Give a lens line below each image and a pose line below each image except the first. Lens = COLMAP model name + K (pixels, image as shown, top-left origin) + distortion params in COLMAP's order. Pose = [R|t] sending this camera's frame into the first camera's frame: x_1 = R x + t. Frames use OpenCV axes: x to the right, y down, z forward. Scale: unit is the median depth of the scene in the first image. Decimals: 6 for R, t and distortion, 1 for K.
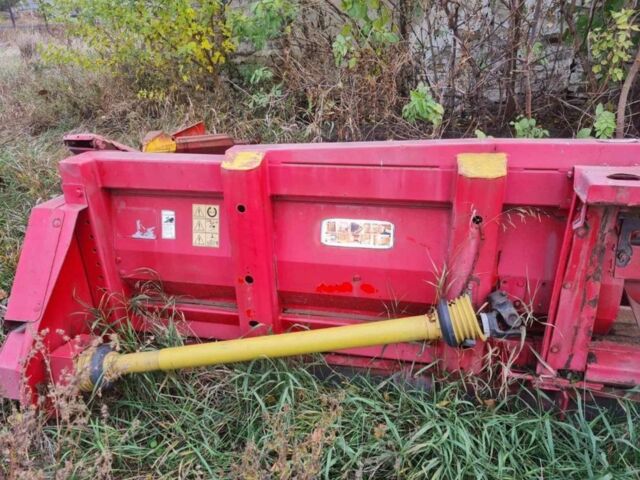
lens RADIAL K [[484.6, 0, 322.3], [0, 484.6, 240.5], [0, 0, 1]] dist [0.036165, -0.009040]
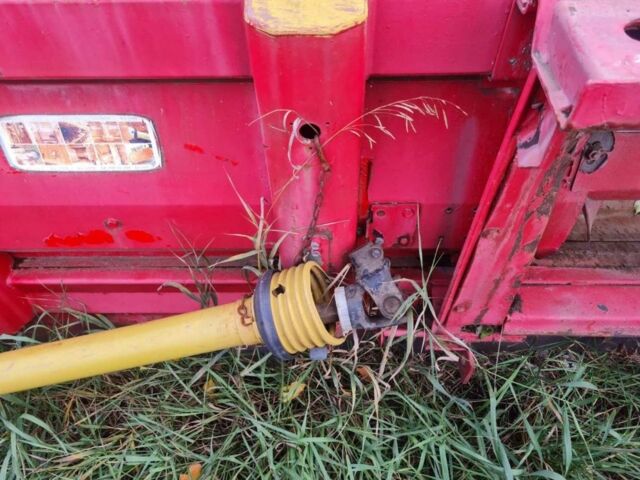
lens RADIAL K [[484.6, 0, 323.7], [0, 484.6, 238.3], [0, 0, 1]] dist [0.036165, -0.009040]
pose [[0.978674, -0.157702, 0.131632, 0.246931], [0.077826, 0.877684, 0.472879, -0.152596], [-0.190105, -0.452550, 0.871240, 0.553675]]
